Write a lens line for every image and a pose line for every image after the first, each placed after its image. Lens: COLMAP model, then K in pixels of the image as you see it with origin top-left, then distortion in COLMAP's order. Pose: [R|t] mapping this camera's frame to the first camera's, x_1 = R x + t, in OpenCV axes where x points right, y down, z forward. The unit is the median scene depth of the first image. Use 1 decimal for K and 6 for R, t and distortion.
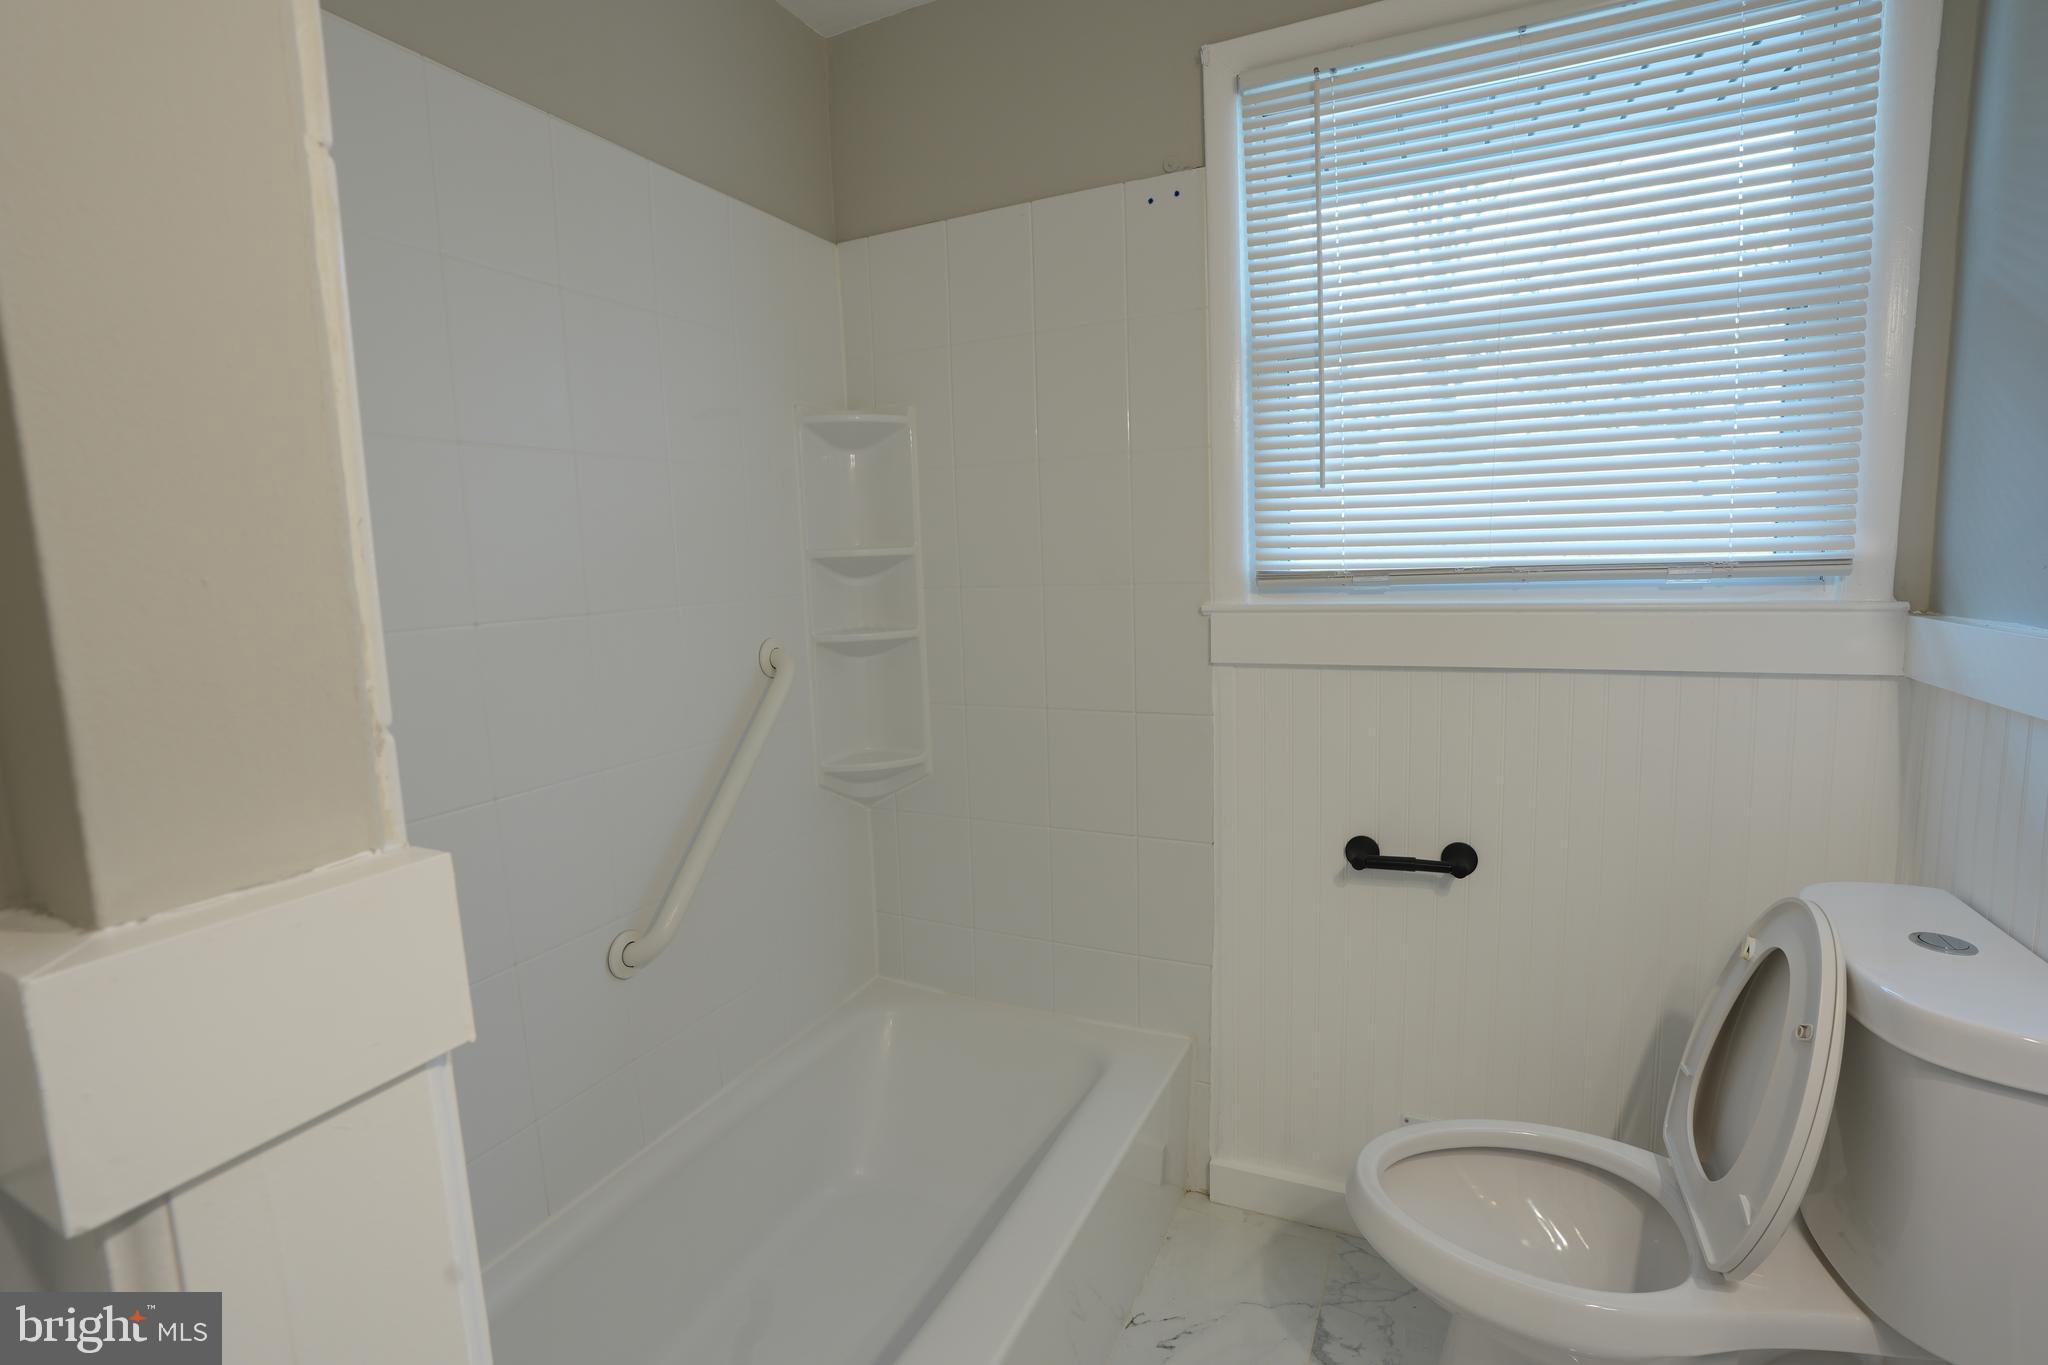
lens RADIAL K [[945.0, 0, 1019.0], [0, 945.0, 676.1], [0, 0, 1]] dist [-0.069979, 0.026292]
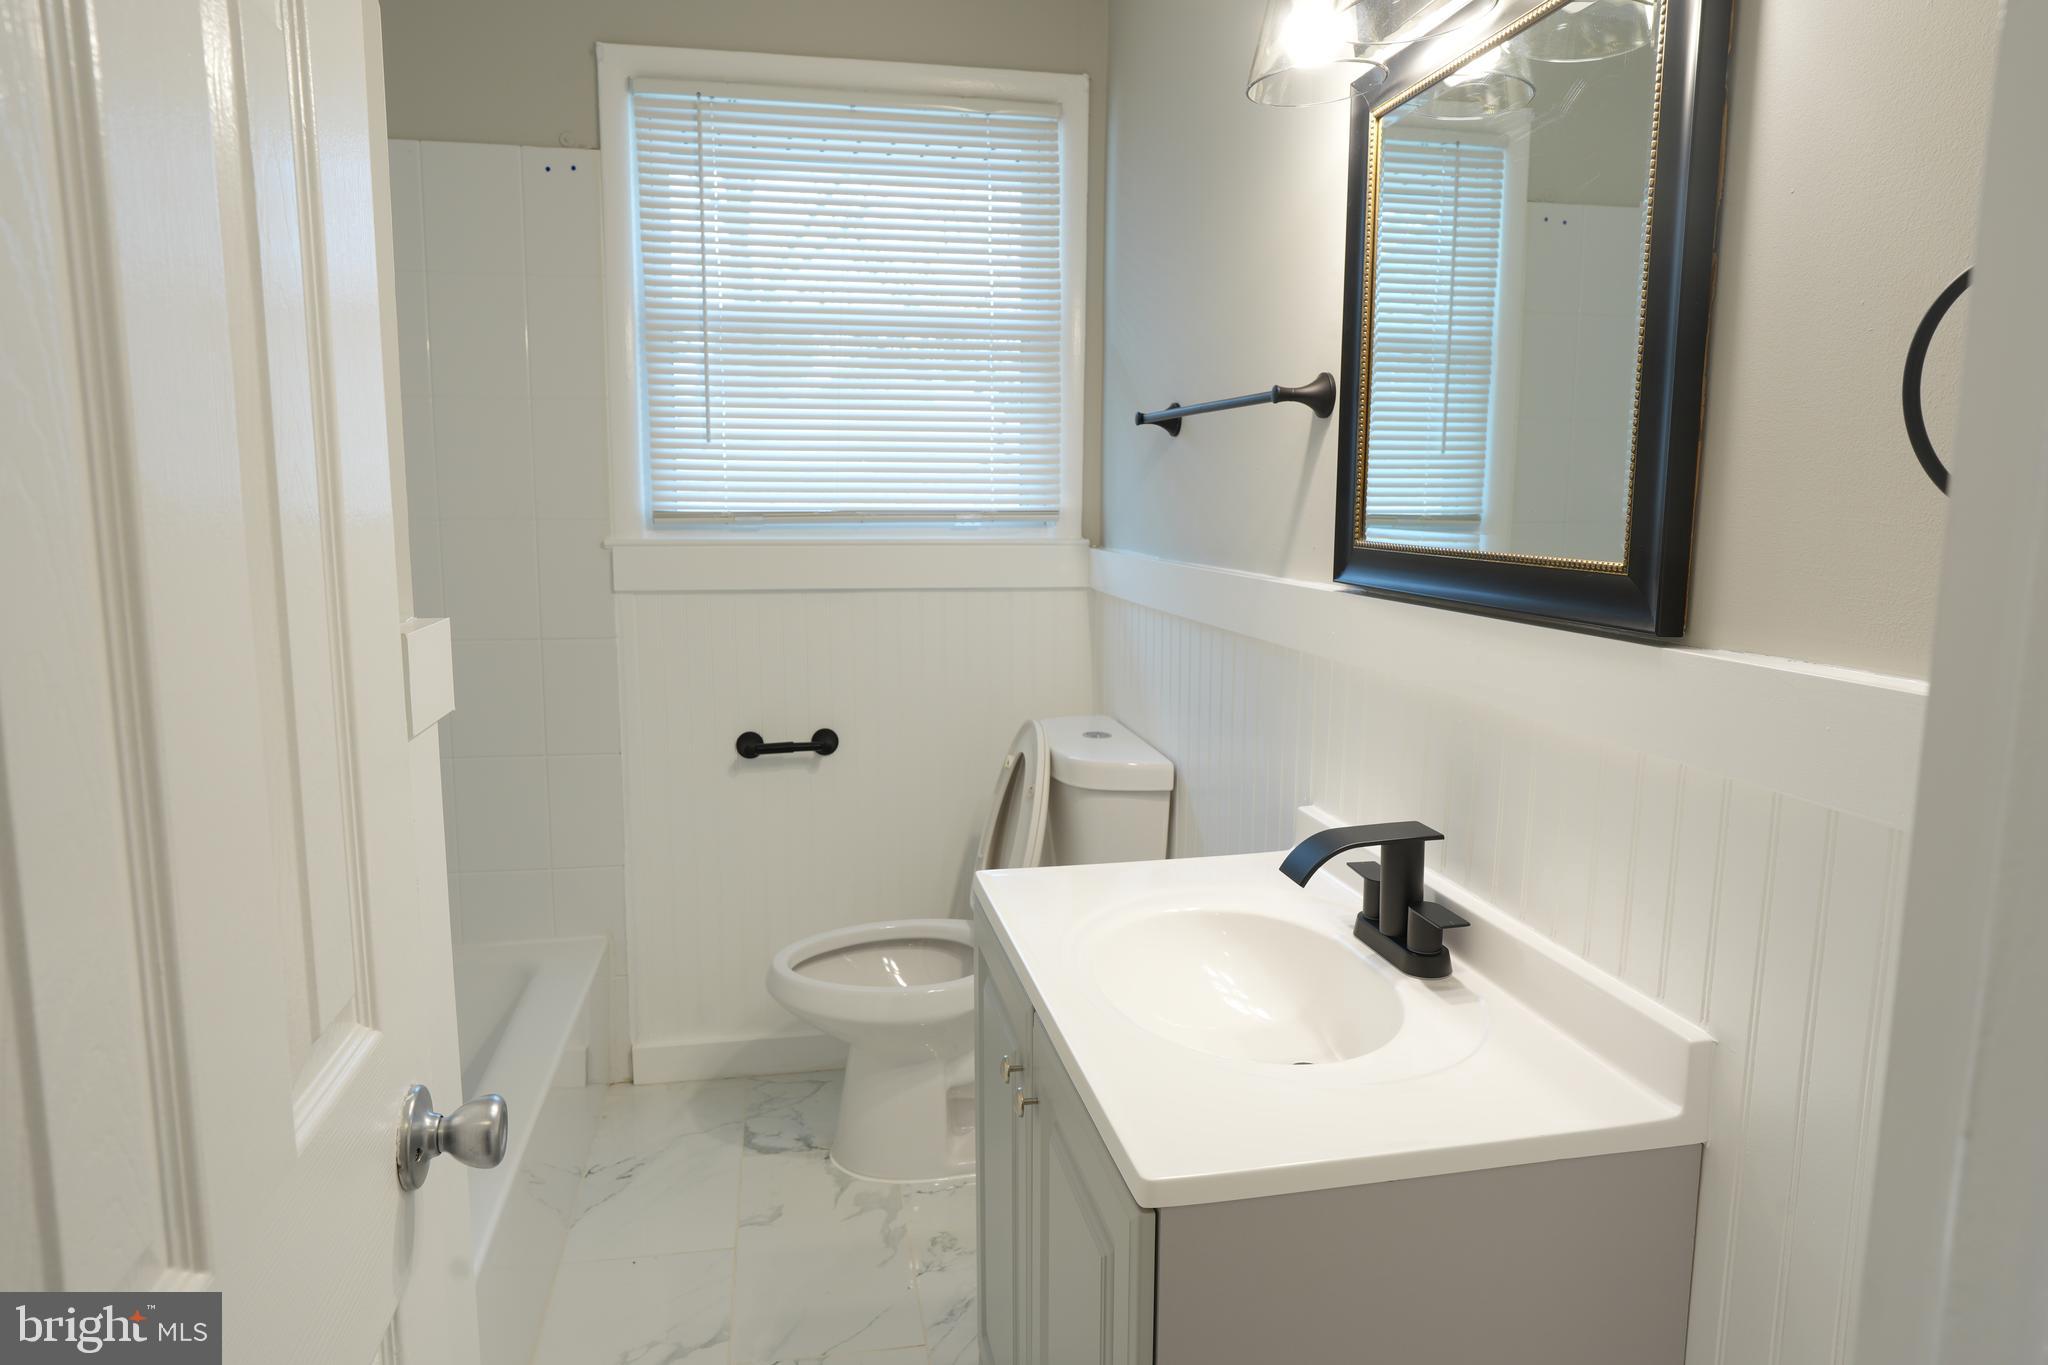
lens RADIAL K [[1255.0, 0, 1017.3], [0, 1255.0, 677.0], [0, 0, 1]] dist [-0.053098, 0.032362]
pose [[0.806362, -0.046940, 0.589556, -0.320717], [0.038738, 0.998897, 0.026546, 0.074368], [-0.590152, 0.001432, 0.807291, -0.538180]]
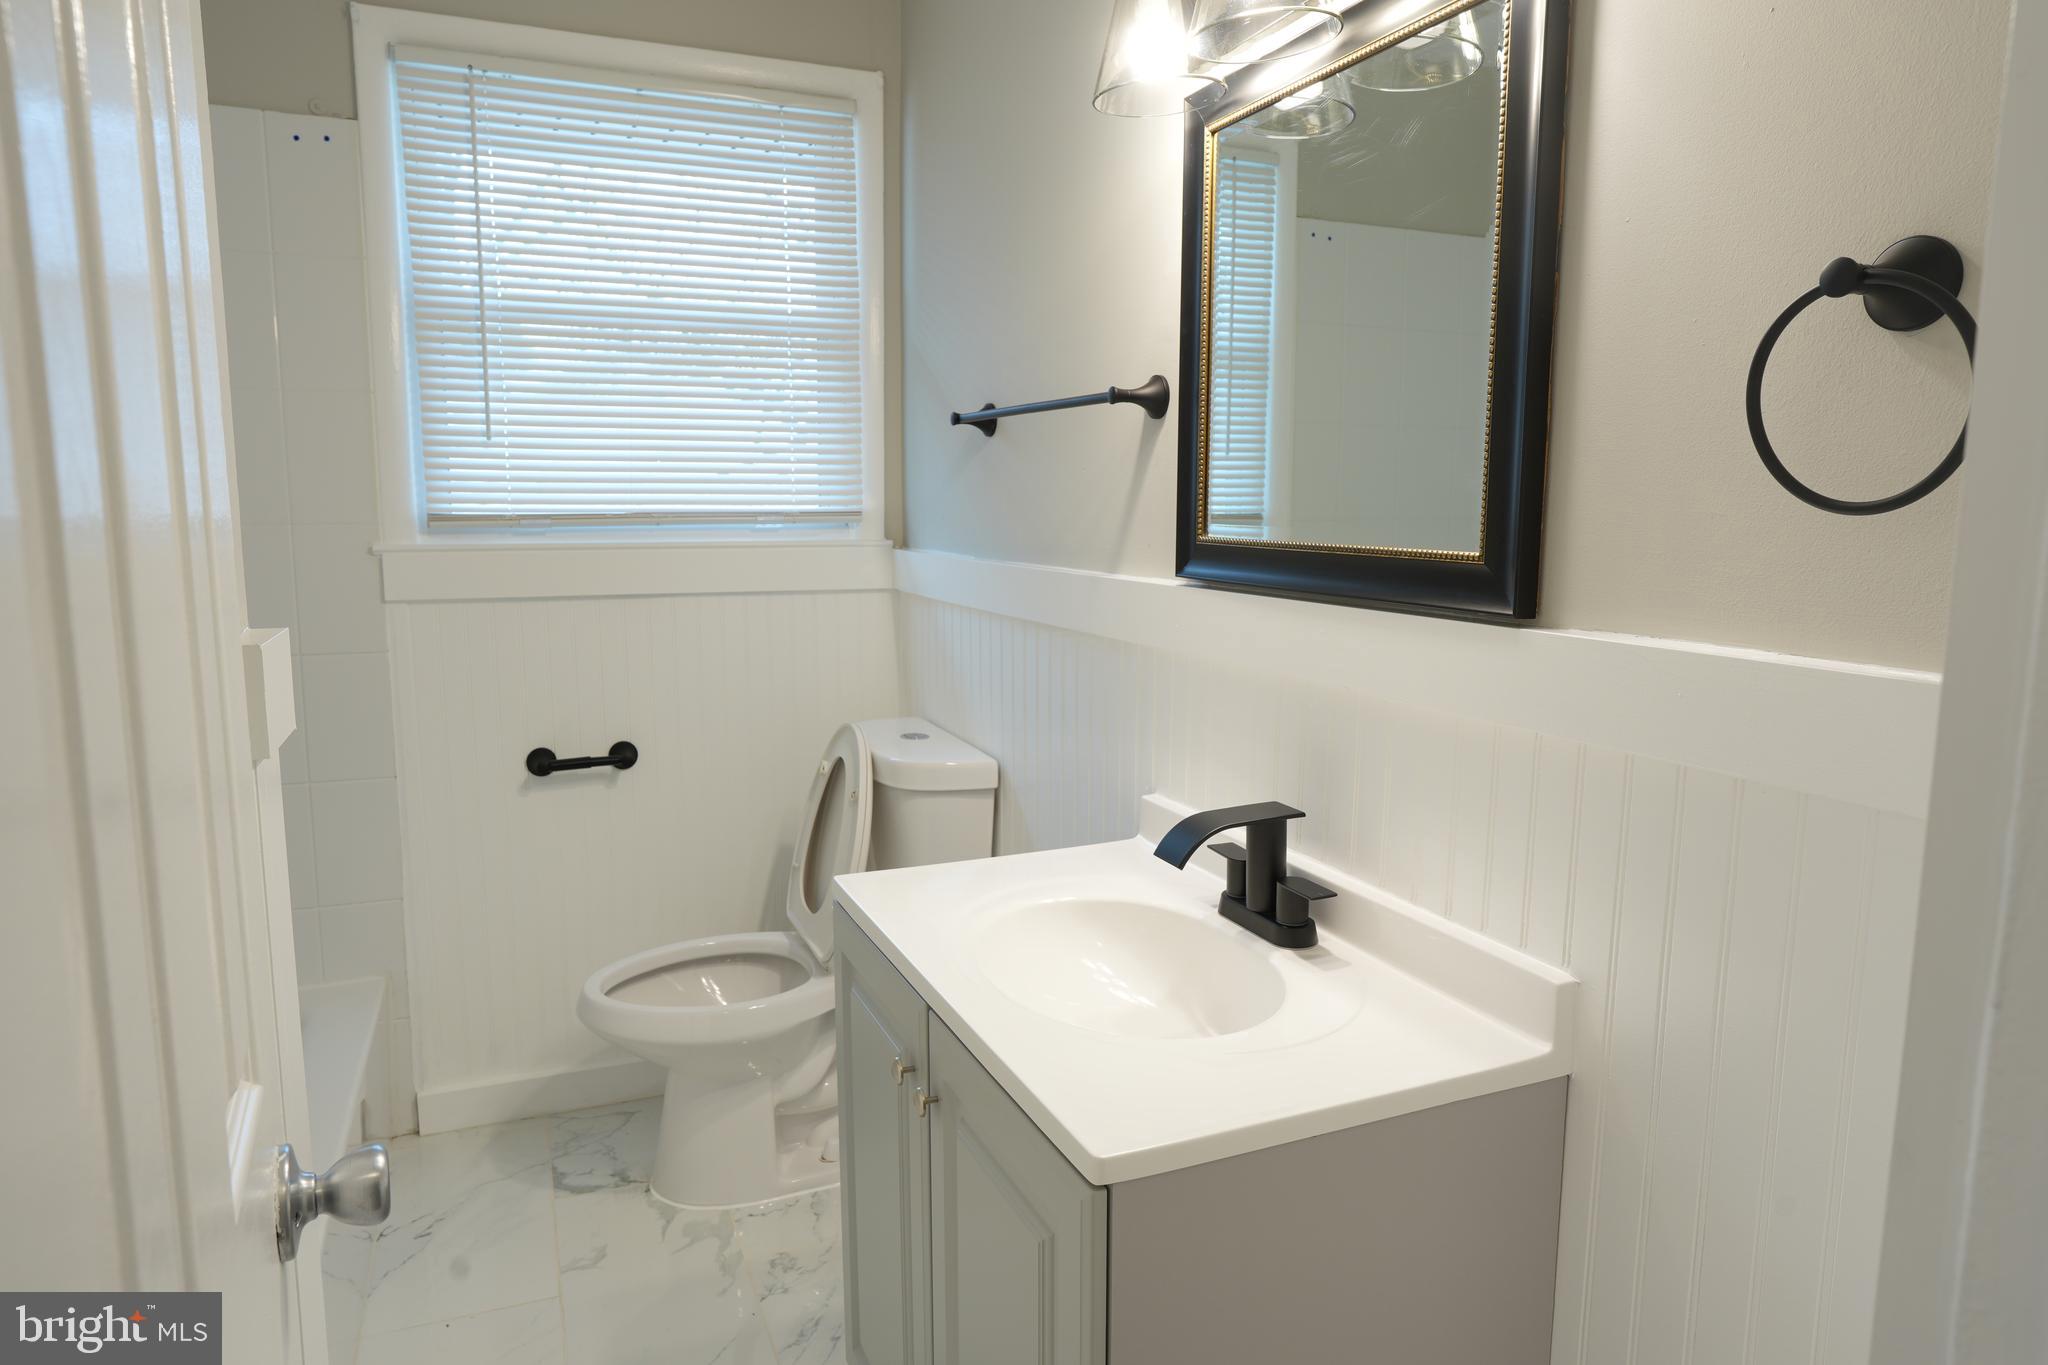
lens RADIAL K [[1269.4, 0, 1018.3], [0, 1269.4, 676.3], [0, 0, 1]] dist [-0.052137, 0.037411]
pose [[0.668201, -0.066325, 0.741019, -0.395665], [0.063106, 0.997482, 0.032375, 0.074898], [-0.741300, 0.025130, 0.670703, -0.487414]]
